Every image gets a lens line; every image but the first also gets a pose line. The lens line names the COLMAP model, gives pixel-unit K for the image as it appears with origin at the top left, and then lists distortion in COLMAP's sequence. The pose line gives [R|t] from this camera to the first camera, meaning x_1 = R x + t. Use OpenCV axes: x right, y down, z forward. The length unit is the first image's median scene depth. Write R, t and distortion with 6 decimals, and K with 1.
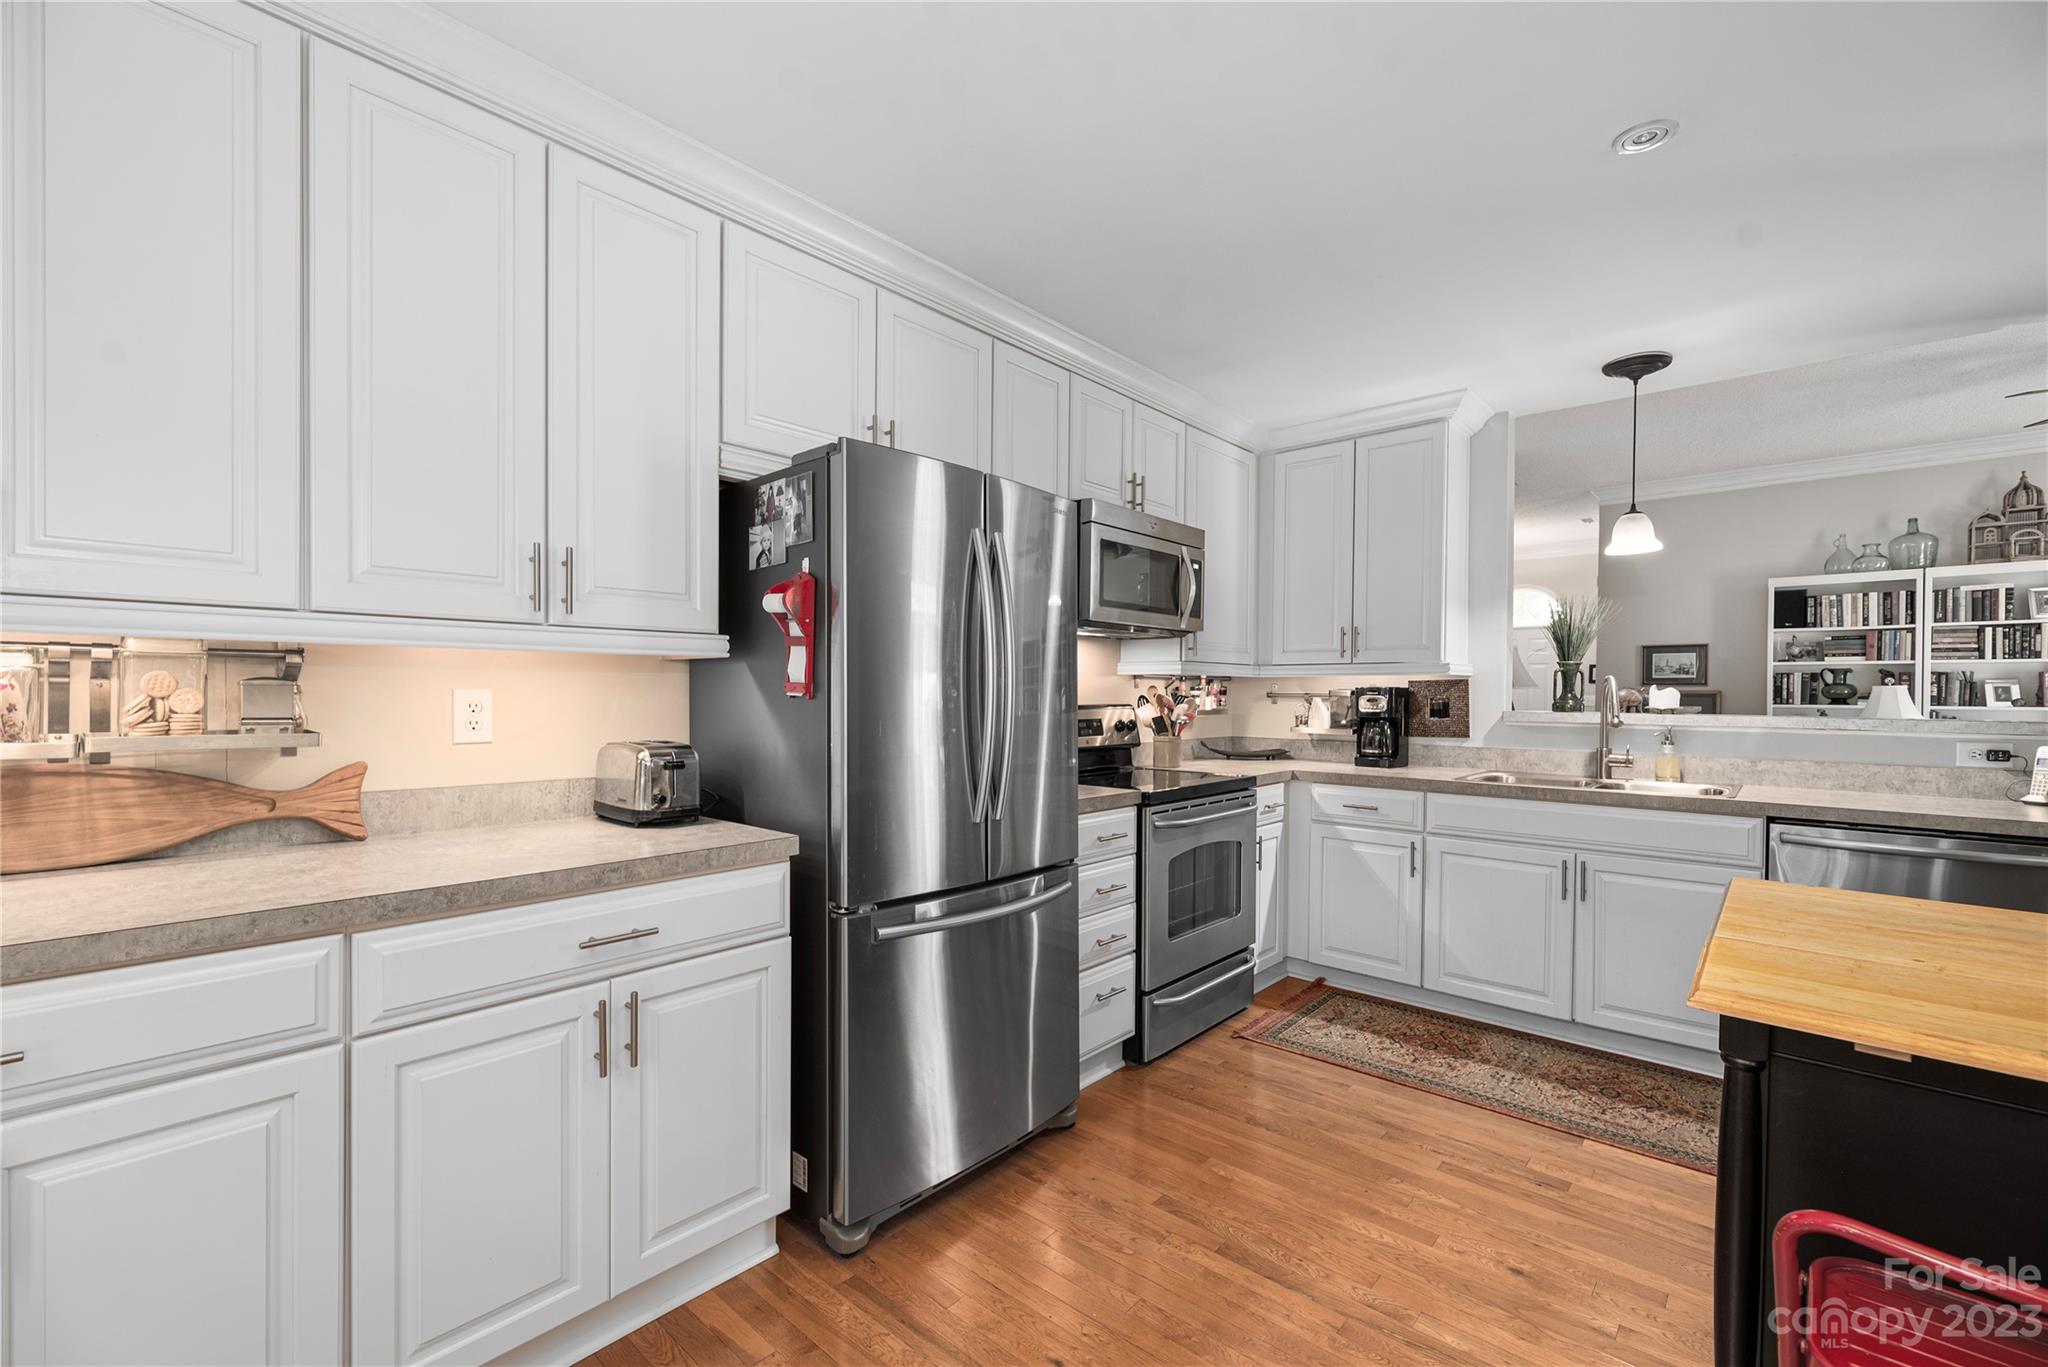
lens RADIAL K [[882.9, 0, 1036.1], [0, 882.9, 692.5], [0, 0, 1]] dist [0.013505, 0.000023]
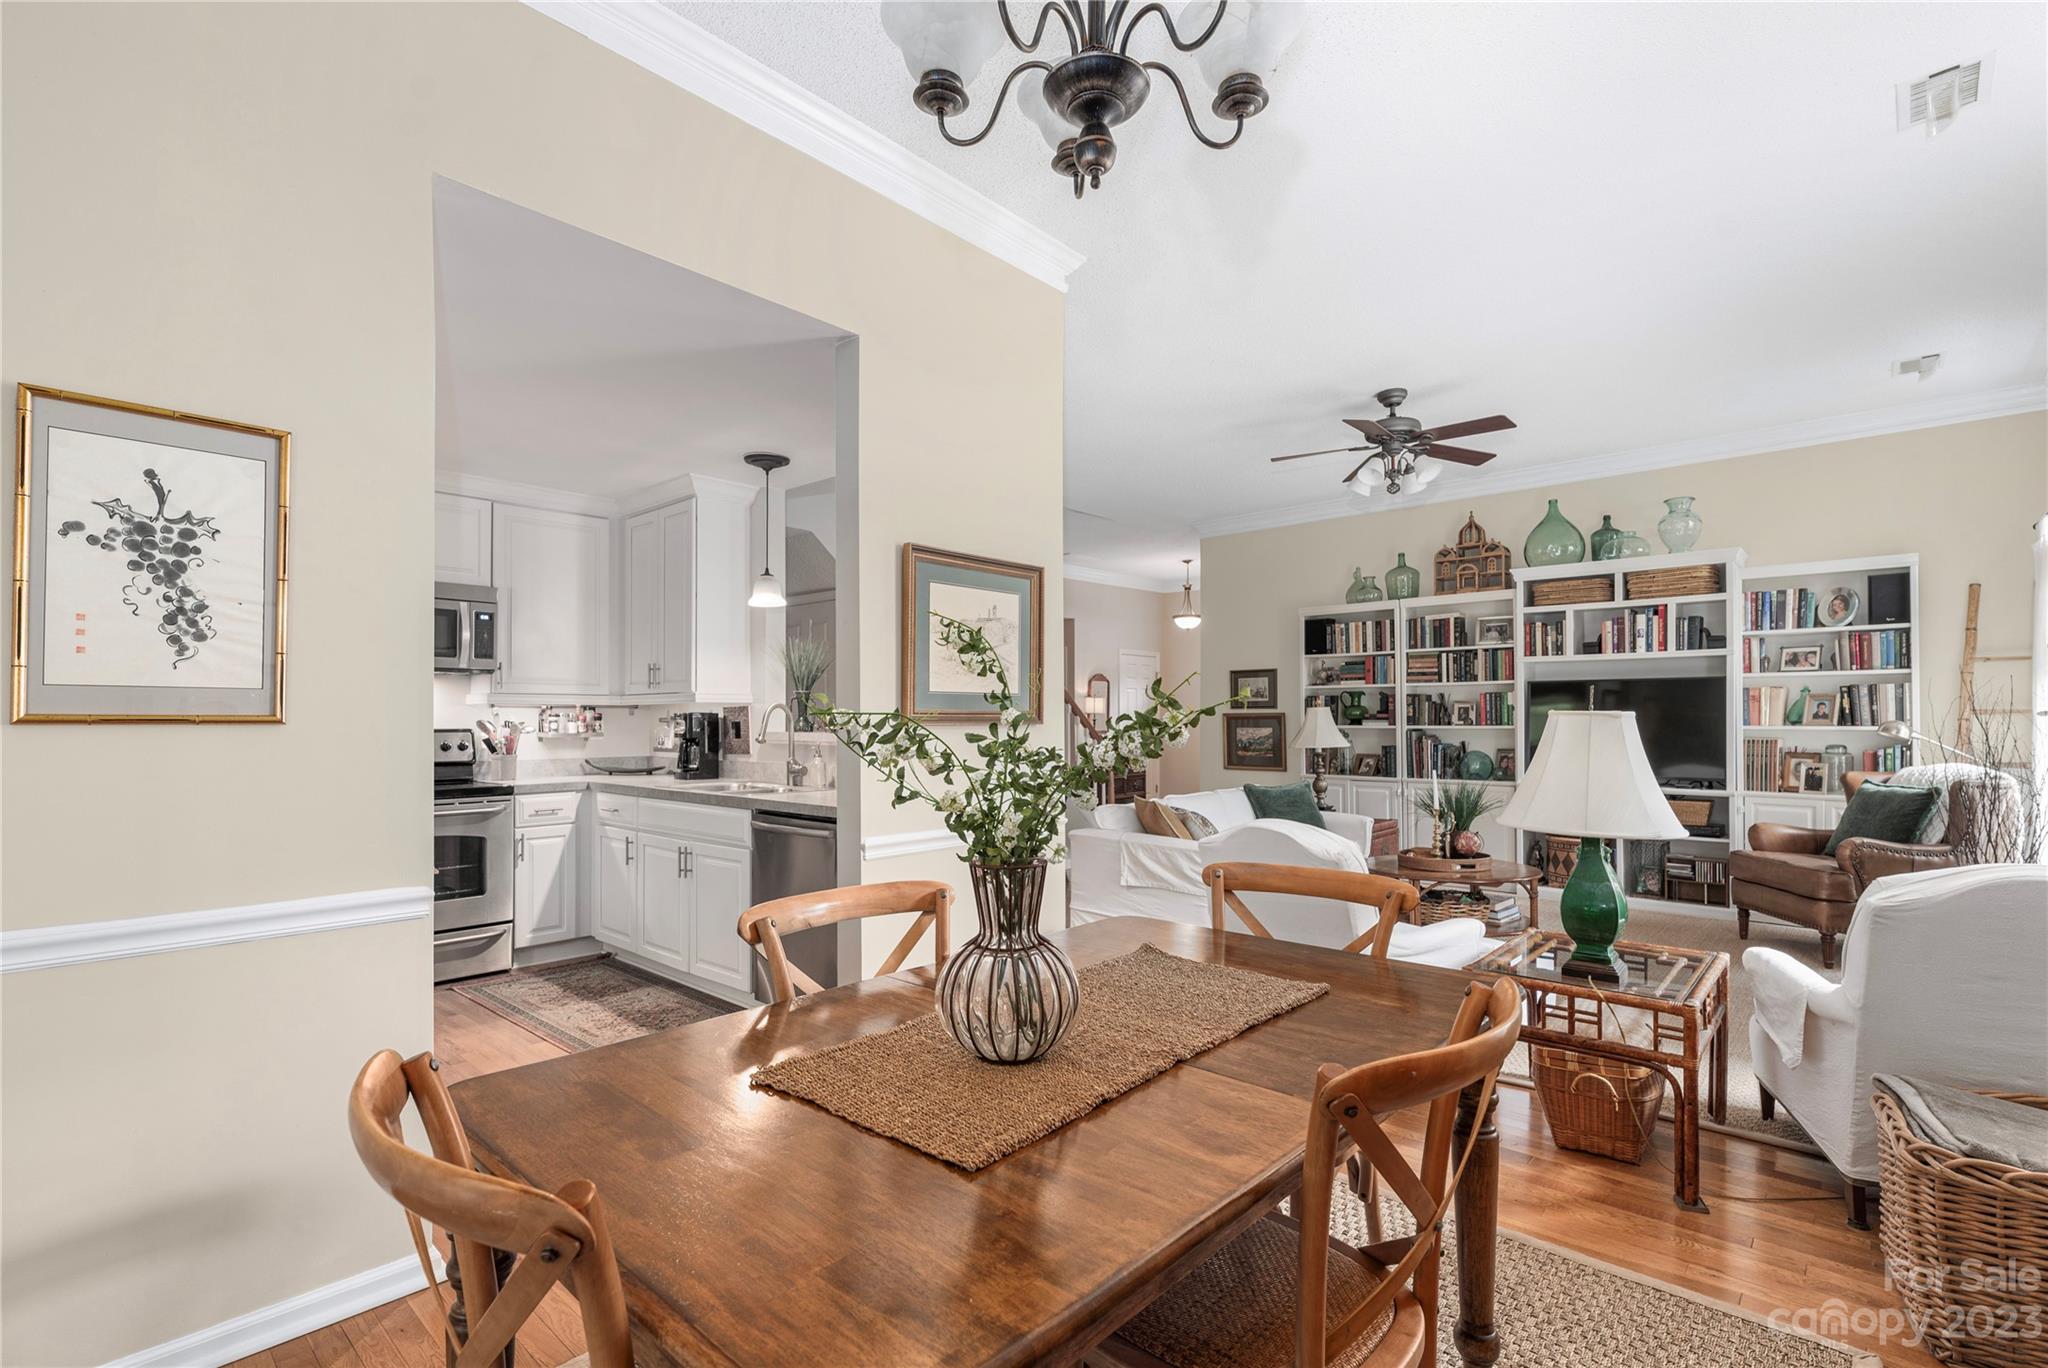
lens RADIAL K [[960.1, 0, 1010.8], [0, 960.1, 696.0], [0, 0, 1]] dist [0.002574, 0.000448]
pose [[0.999488, -0.008898, -0.030744, 0.564118], [0.008127, 0.999652, -0.025086, 0.004784], [0.030956, 0.024823, 0.999212, -0.191769]]
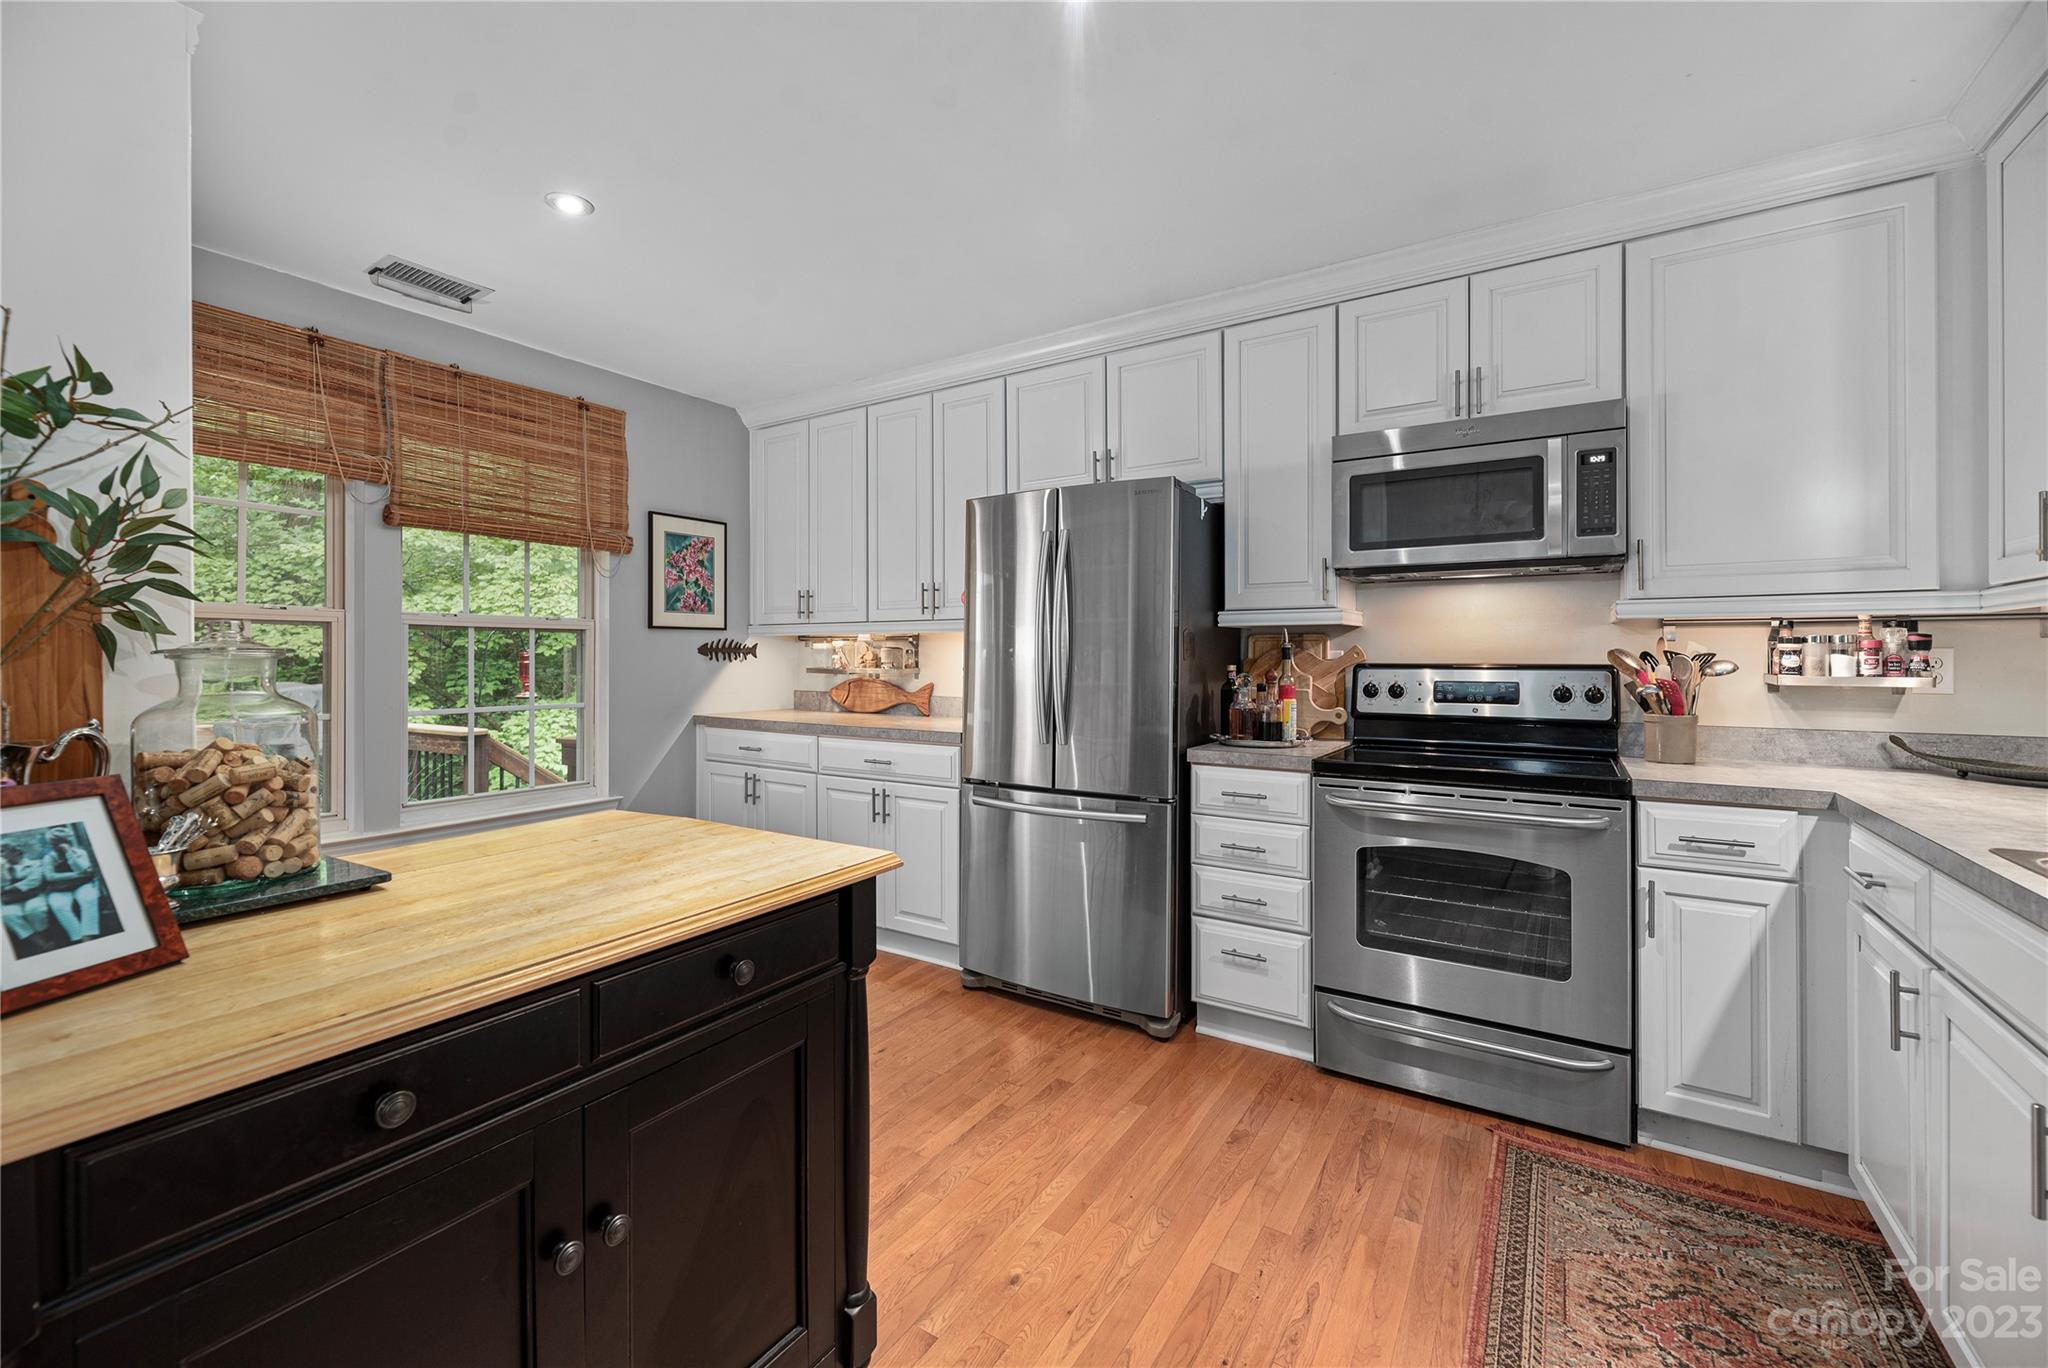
lens RADIAL K [[834.6, 0, 1038.0], [0, 834.6, 656.4], [0, 0, 1]] dist [0.000231, -0.000419]
pose [[0.155427, -0.008895, -0.987807, 0.434442], [-0.001658, 0.999956, -0.009265, 0.008556], [0.987846, 0.003078, 0.155406, 0.281779]]
